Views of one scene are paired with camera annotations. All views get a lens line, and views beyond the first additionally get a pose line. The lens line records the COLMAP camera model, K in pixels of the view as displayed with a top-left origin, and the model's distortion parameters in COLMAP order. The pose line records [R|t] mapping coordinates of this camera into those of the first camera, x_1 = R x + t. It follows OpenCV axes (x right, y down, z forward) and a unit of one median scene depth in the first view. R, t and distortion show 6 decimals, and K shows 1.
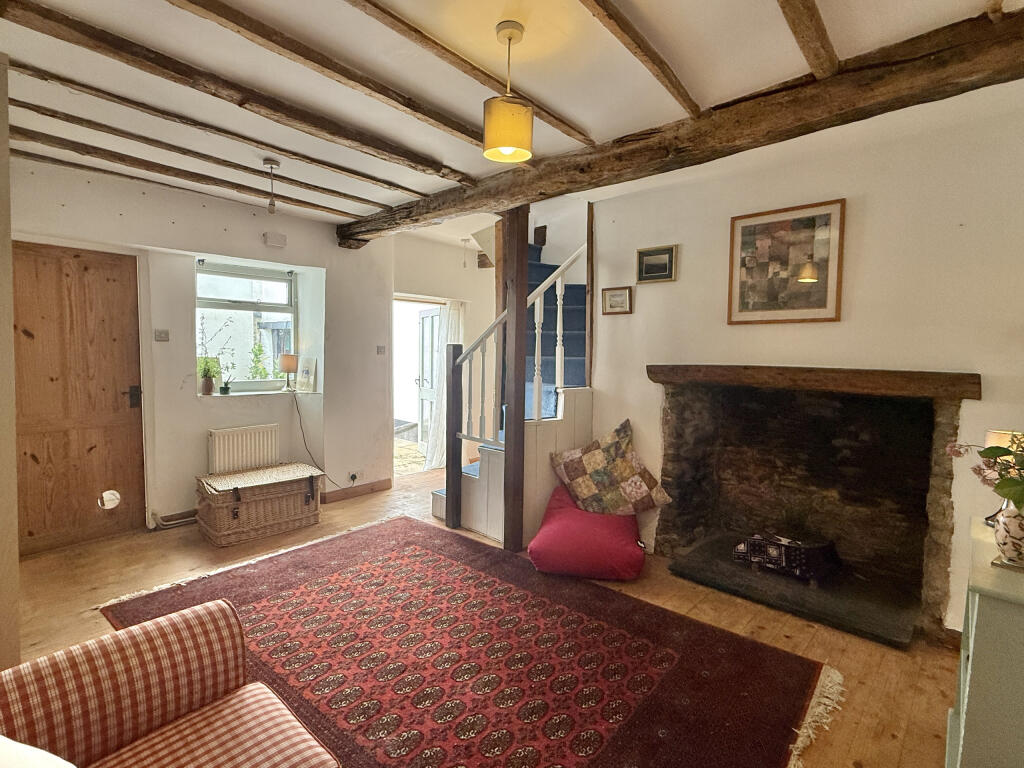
lens RADIAL K [[509.4, 0, 510.4], [0, 509.4, 380.6], [0, 0, 1]] dist [0.002527, -0.000452]
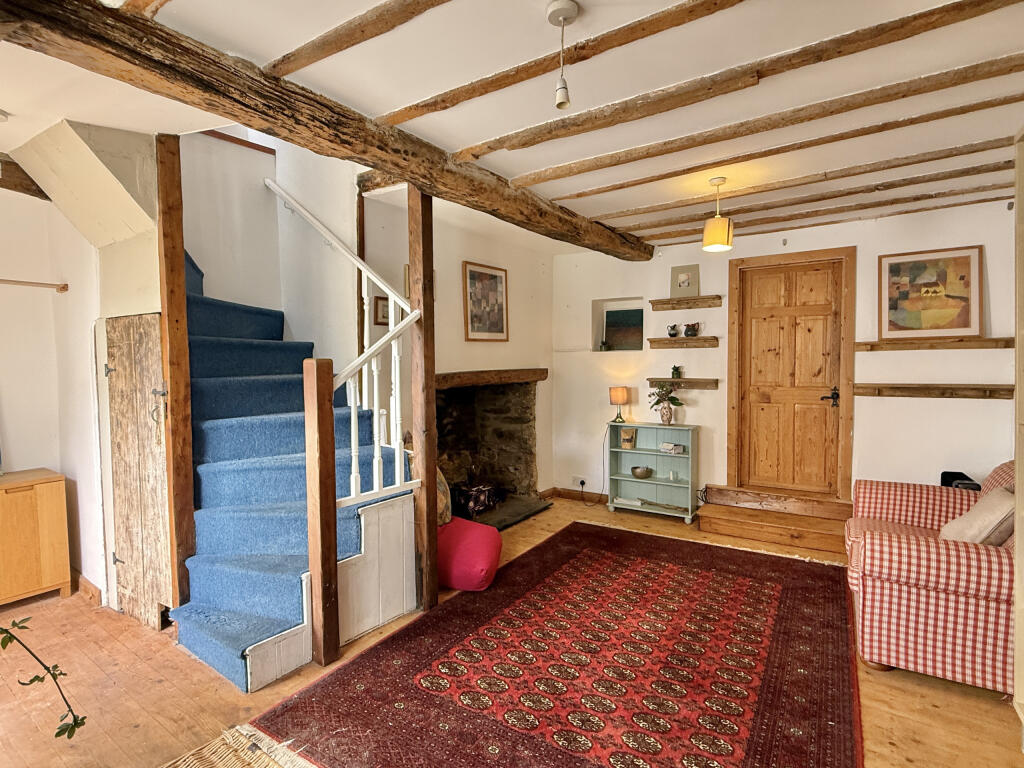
lens RADIAL K [[509.4, 0, 511.7], [0, 509.4, 383.6], [0, 0, 1]] dist [0.002527, -0.000452]
pose [[-0.117786, -0.062213, 0.991088, -0.969503], [0.075302, 0.994602, 0.071383, -0.090976], [-0.990180, 0.083039, -0.112465, 1.110701]]
